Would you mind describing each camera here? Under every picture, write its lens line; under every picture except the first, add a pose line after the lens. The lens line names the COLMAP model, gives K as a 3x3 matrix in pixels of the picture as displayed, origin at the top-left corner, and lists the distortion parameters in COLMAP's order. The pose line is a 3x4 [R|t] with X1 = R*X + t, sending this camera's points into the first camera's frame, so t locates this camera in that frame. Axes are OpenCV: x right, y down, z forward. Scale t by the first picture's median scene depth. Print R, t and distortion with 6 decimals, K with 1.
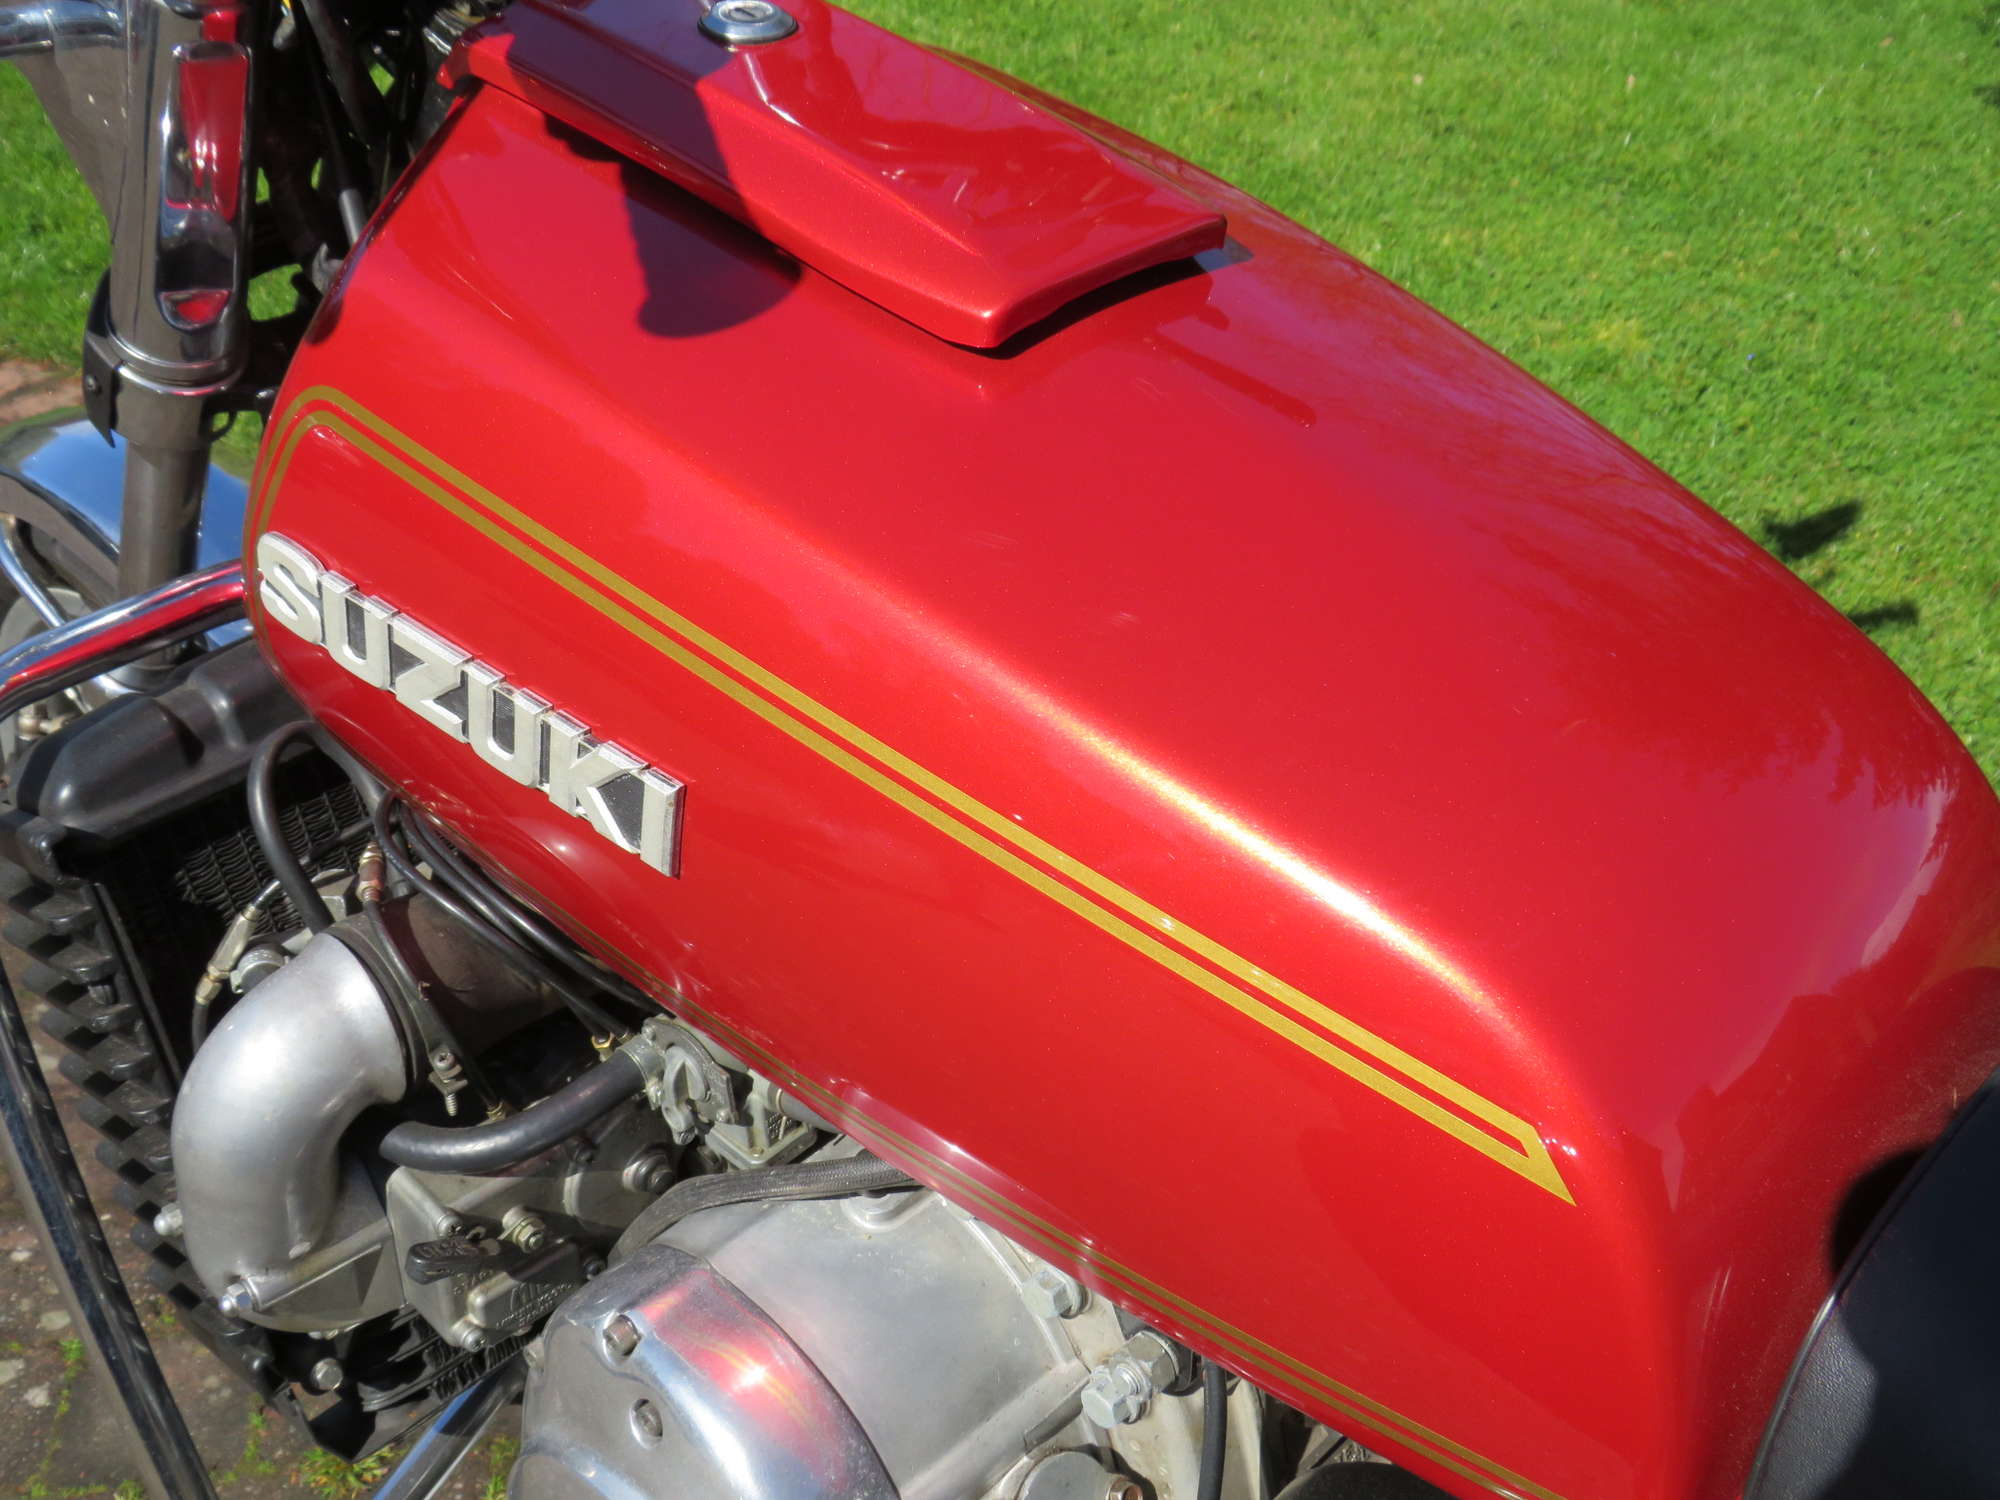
lens RADIAL K [[2086.0, 0, 1008.0], [0, 2086.0, 752.1], [0, 0, 1]] dist [-0.059000, 0.000000]
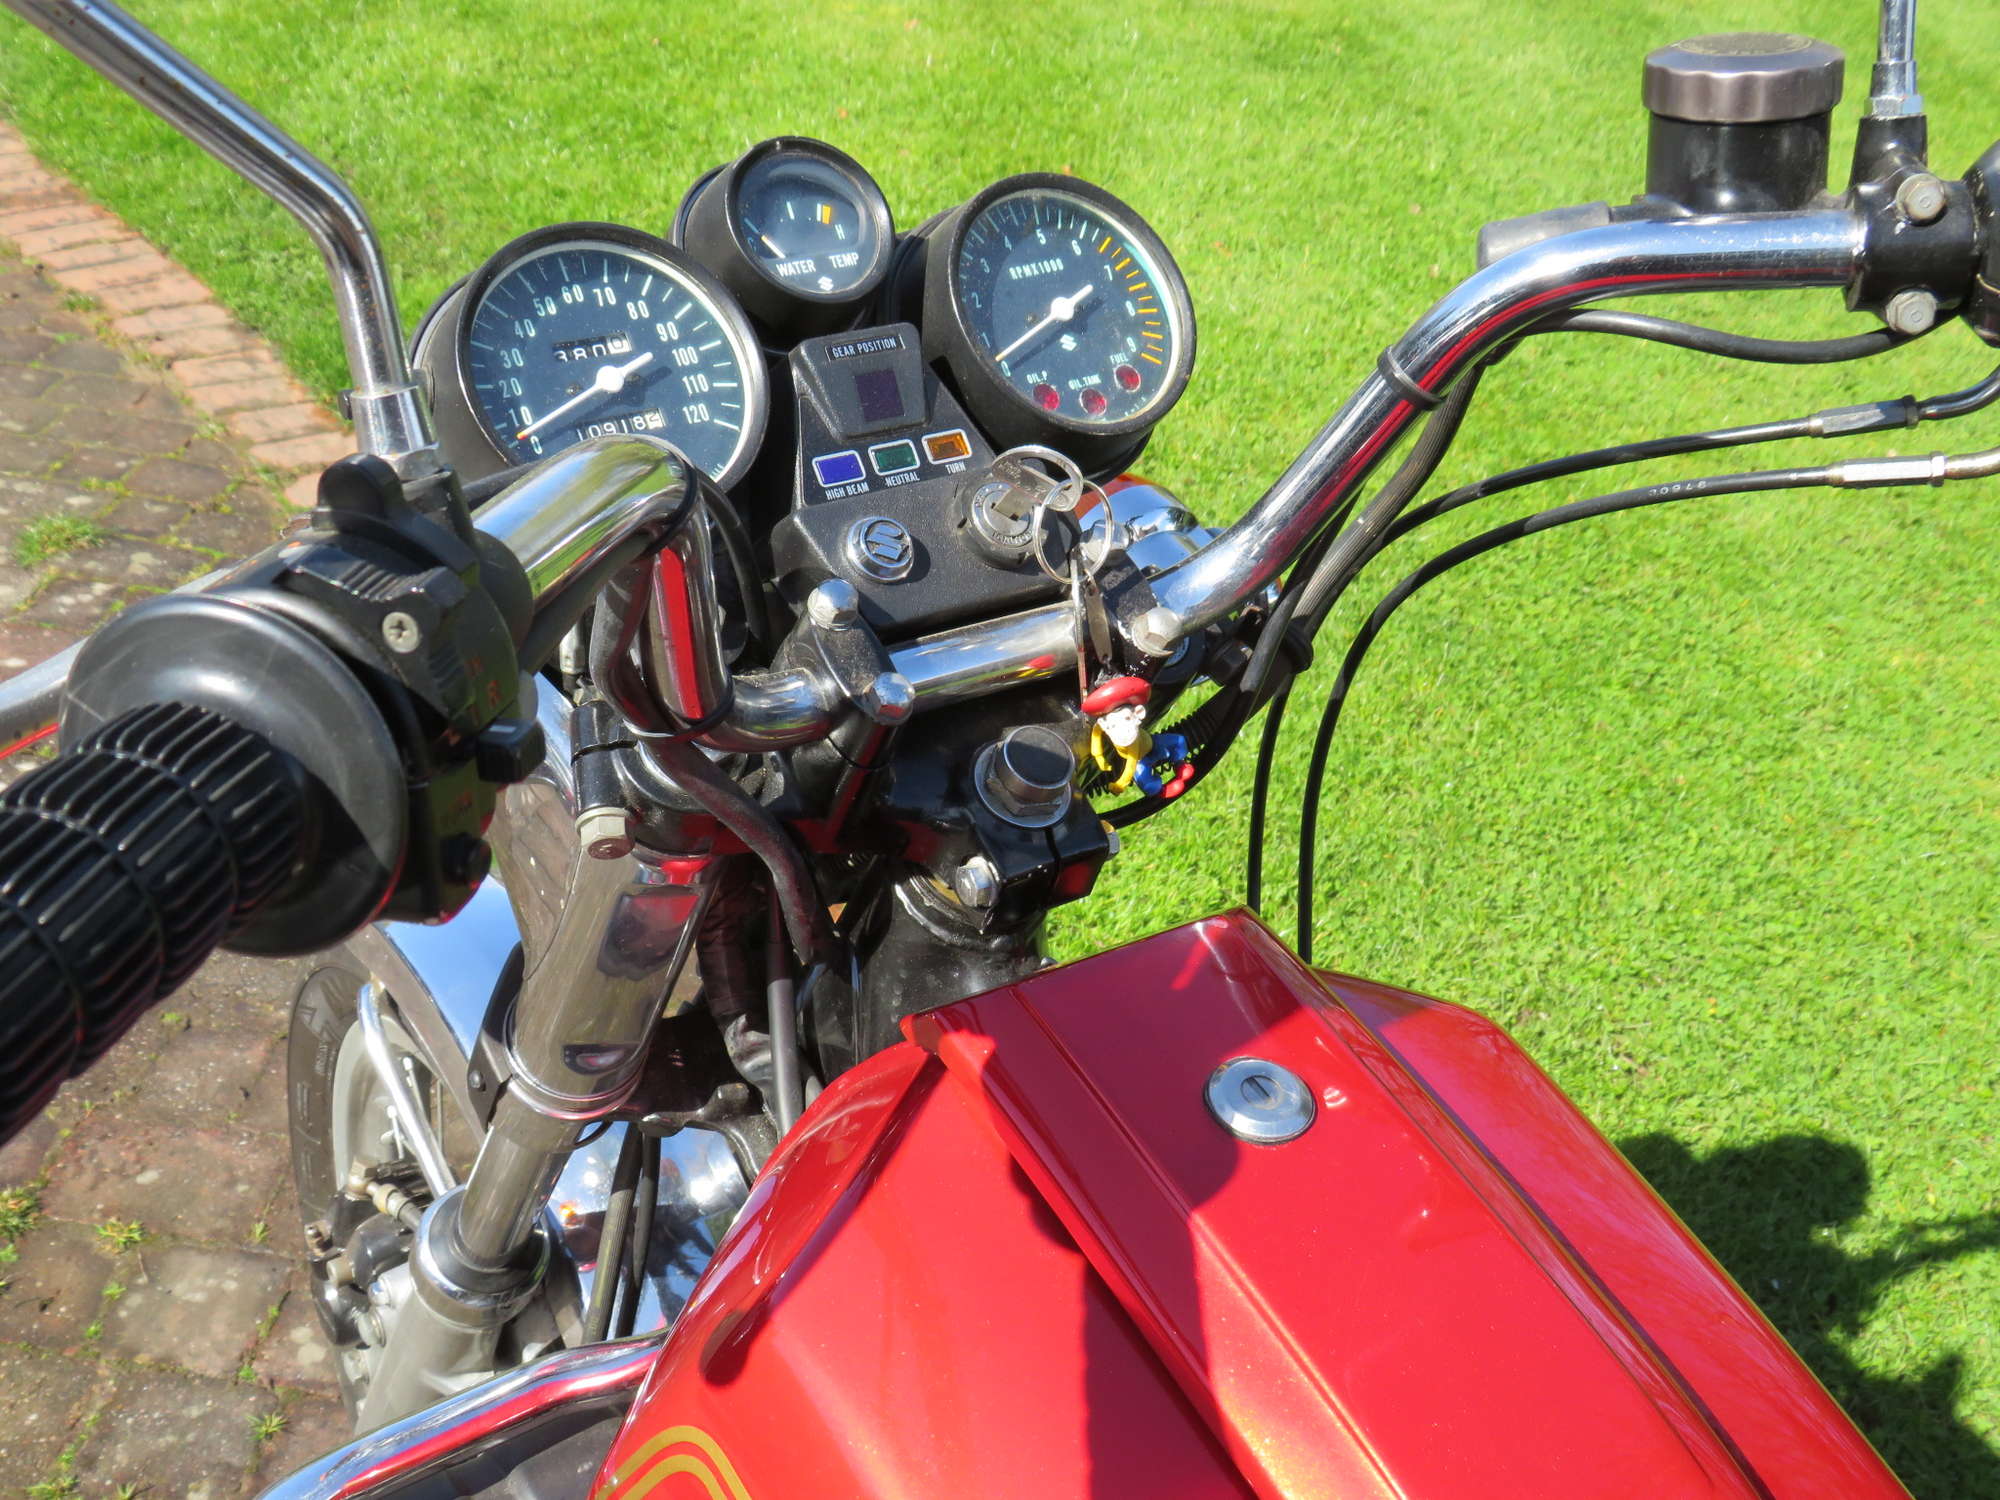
lens RADIAL K [[2086.0, 0, 992.7], [0, 2086.0, 748.0], [0, 0, 1]] dist [-0.059000, 0.000000]
pose [[0.967864, 0.195549, -0.158112, -0.100078], [-0.202567, 0.978827, -0.029399, -0.357007], [0.149016, 0.060482, 0.986983, 0.093520]]
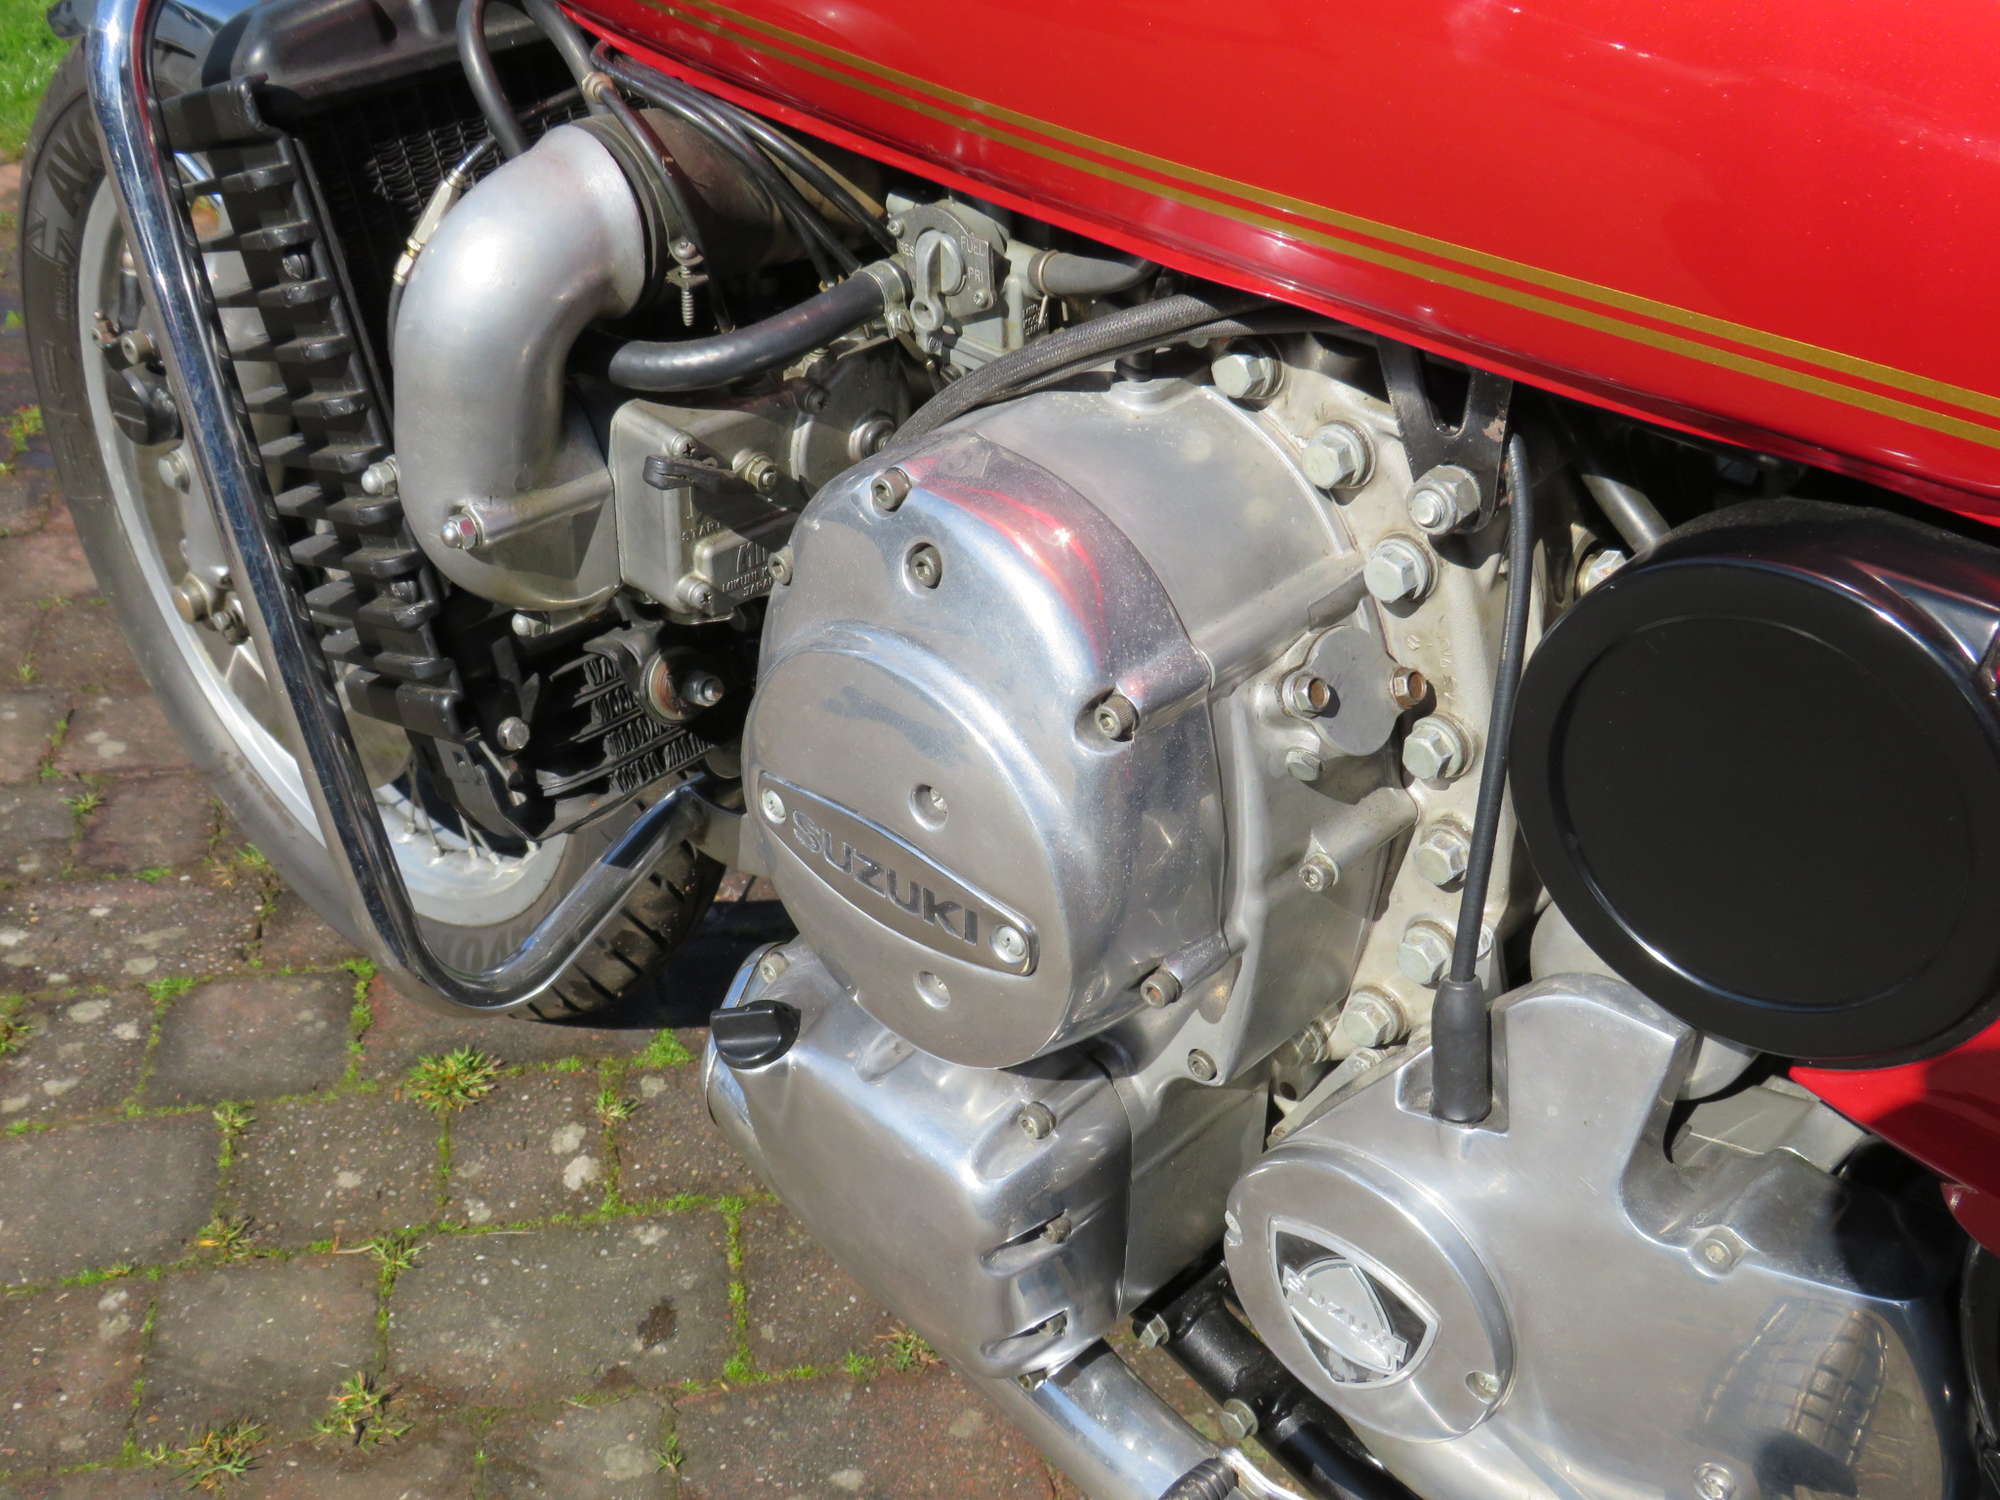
lens RADIAL K [[2086.0, 0, 1006.3], [0, 2086.0, 751.1], [0, 0, 1]] dist [-0.059000, 0.000000]
pose [[0.999851, -0.013967, 0.010120, -0.110013], [0.013807, 0.999782, 0.015689, 0.294333], [-0.010337, -0.015547, 0.999826, 0.031607]]
